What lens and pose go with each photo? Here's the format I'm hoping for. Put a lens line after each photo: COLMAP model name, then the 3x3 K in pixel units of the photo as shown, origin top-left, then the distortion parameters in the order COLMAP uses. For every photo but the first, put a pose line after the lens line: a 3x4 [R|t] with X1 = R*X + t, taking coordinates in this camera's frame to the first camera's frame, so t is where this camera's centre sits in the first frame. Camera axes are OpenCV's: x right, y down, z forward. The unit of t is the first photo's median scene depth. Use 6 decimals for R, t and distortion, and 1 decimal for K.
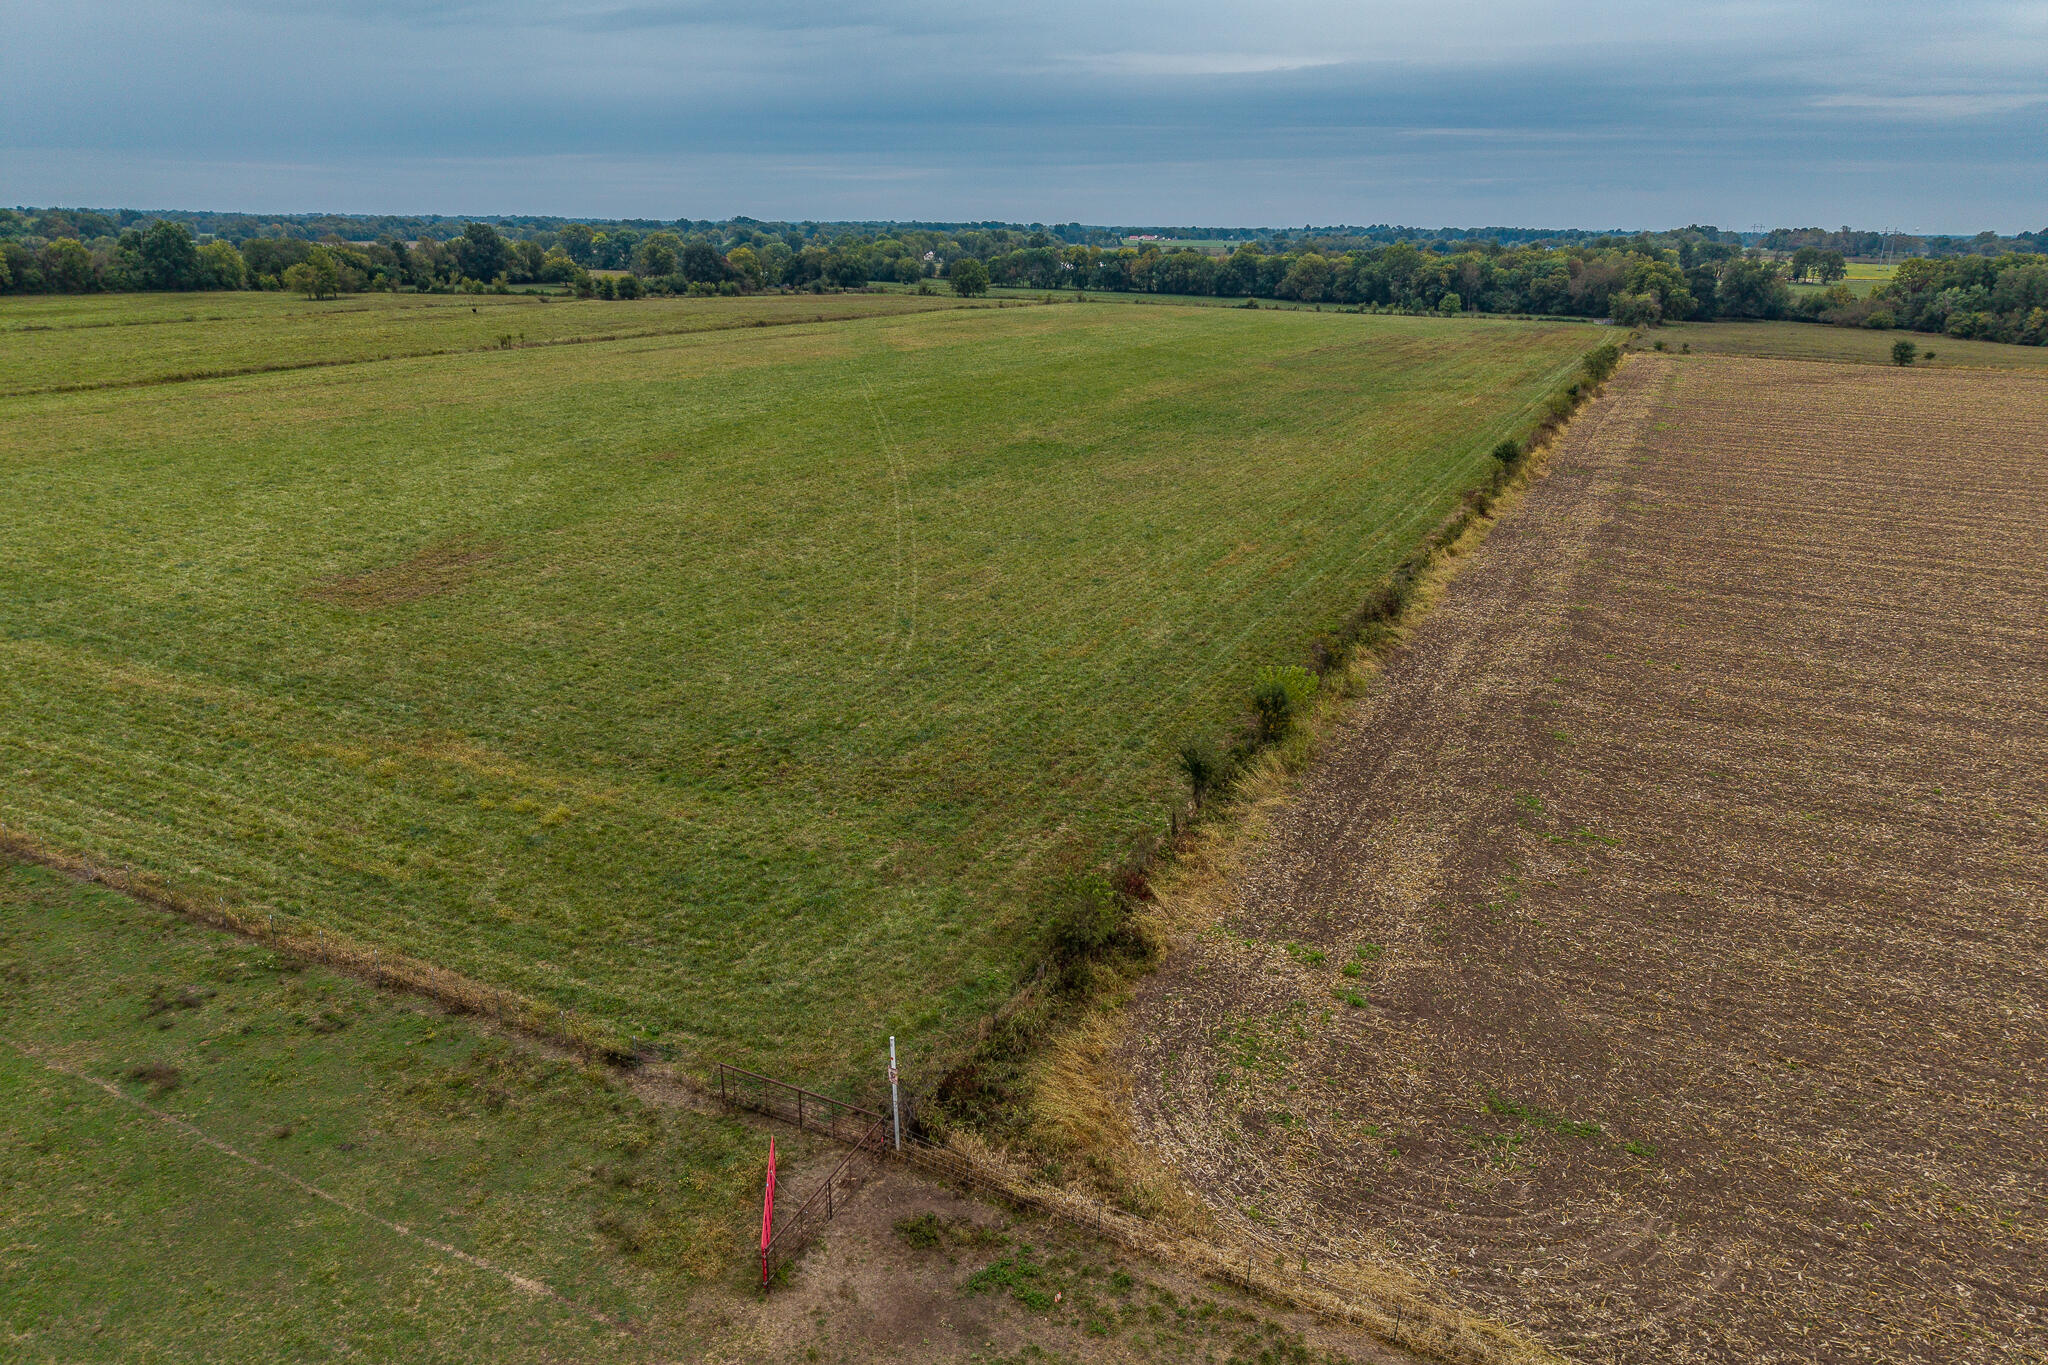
lens RADIAL K [[1412.7, 0, 1029.9], [0, 1412.7, 542.7], [0, 0, 1]] dist [0.038667, -0.045412]
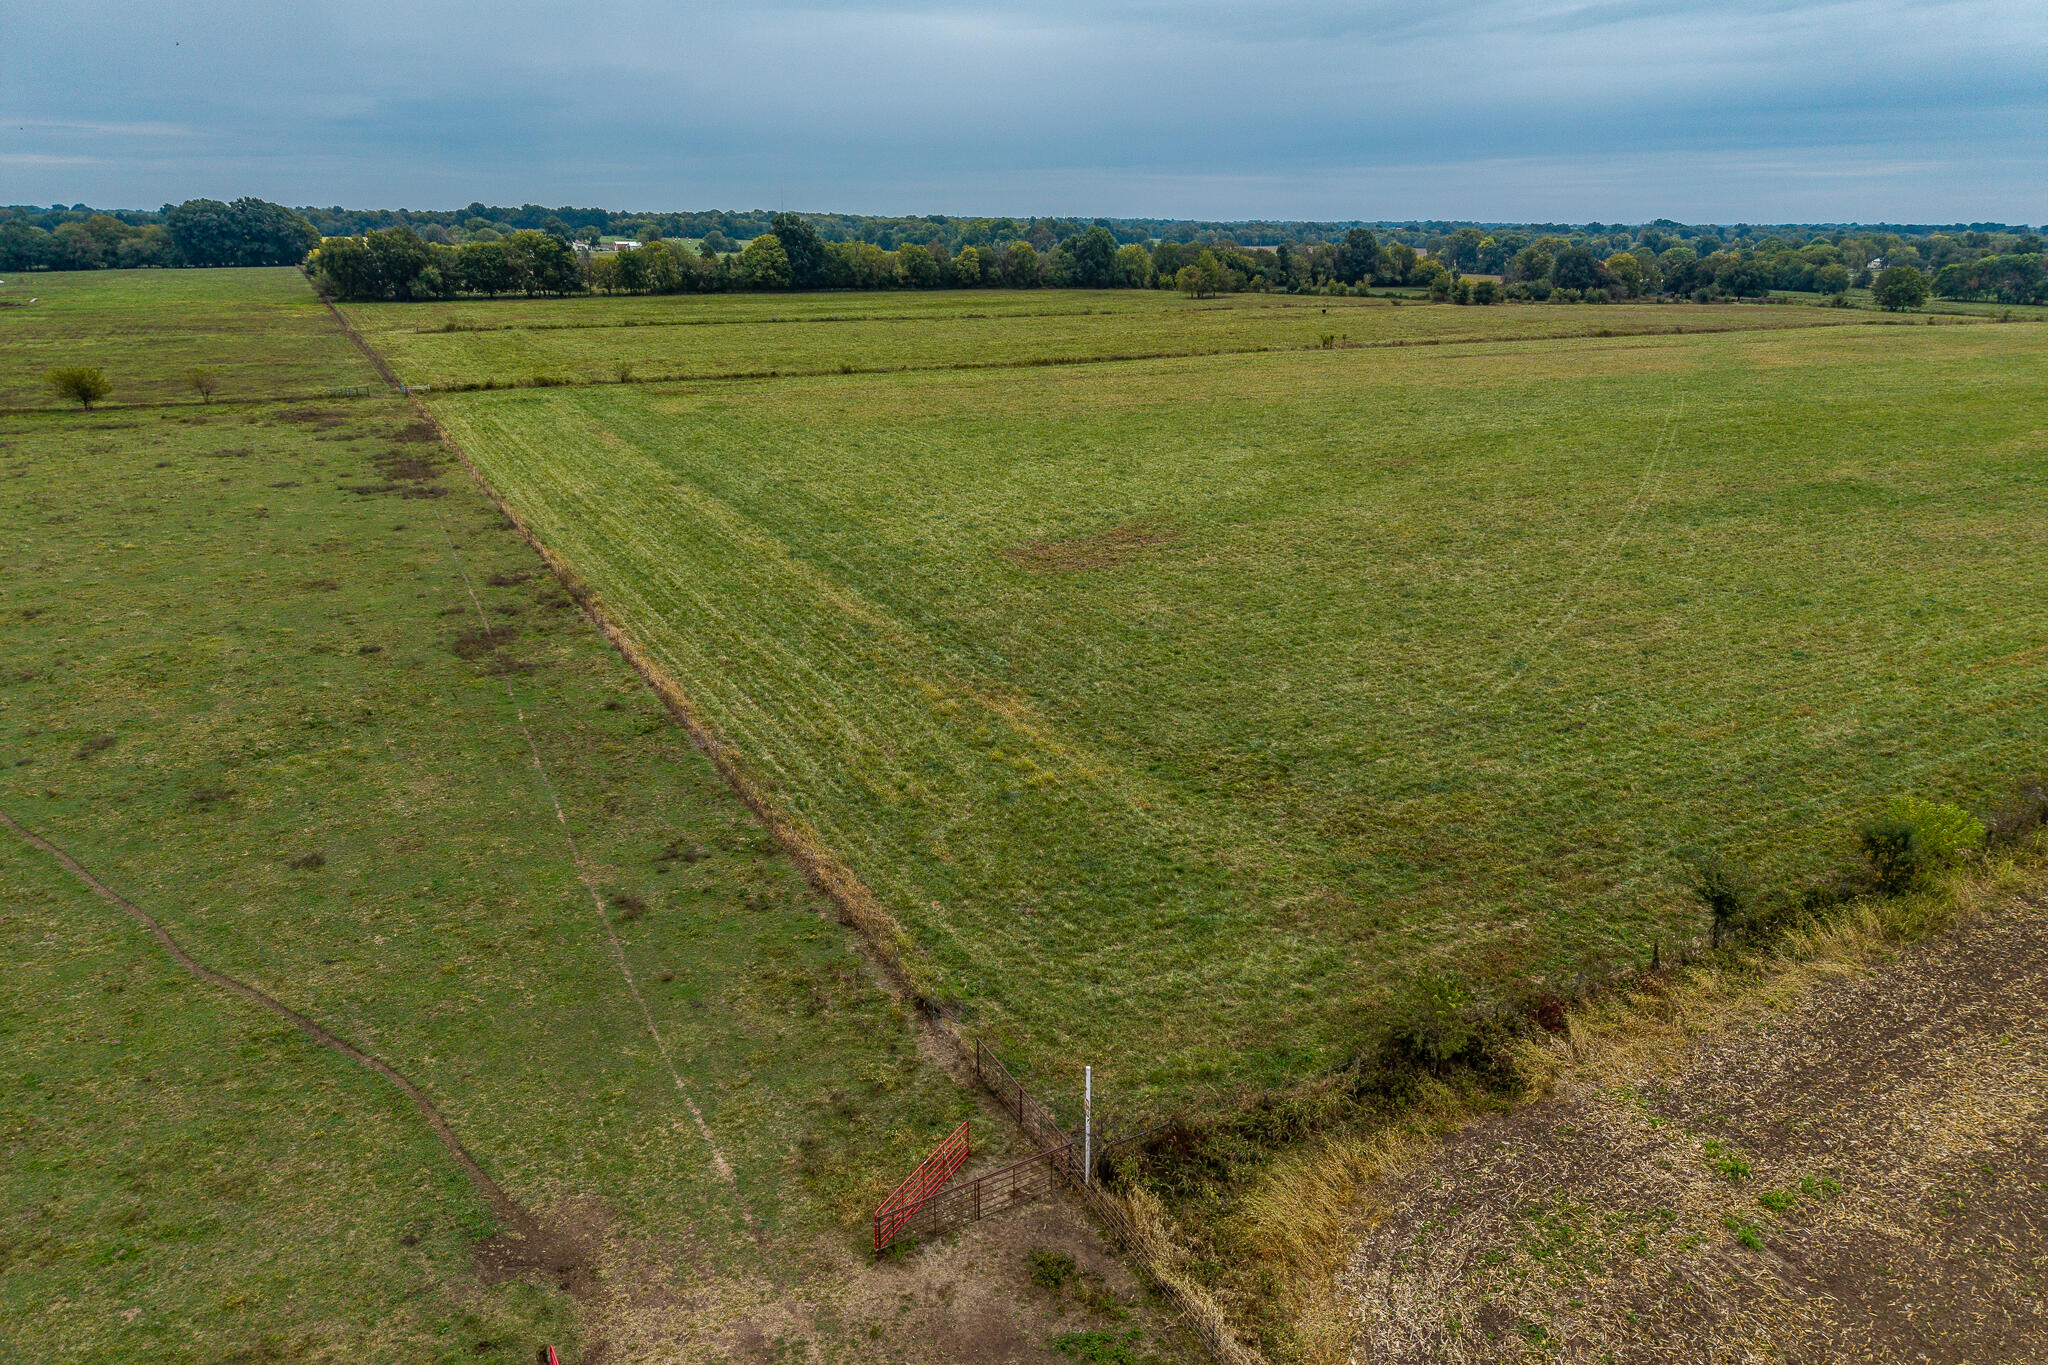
lens RADIAL K [[1412.7, 0, 1029.9], [0, 1412.7, 542.7], [0, 0, 1]] dist [0.038667, -0.045412]
pose [[0.816486, 0.122930, -0.564126, 0.091303], [-0.124605, 0.991563, 0.035728, -0.008517], [0.563759, 0.041121, 0.824915, 0.040680]]
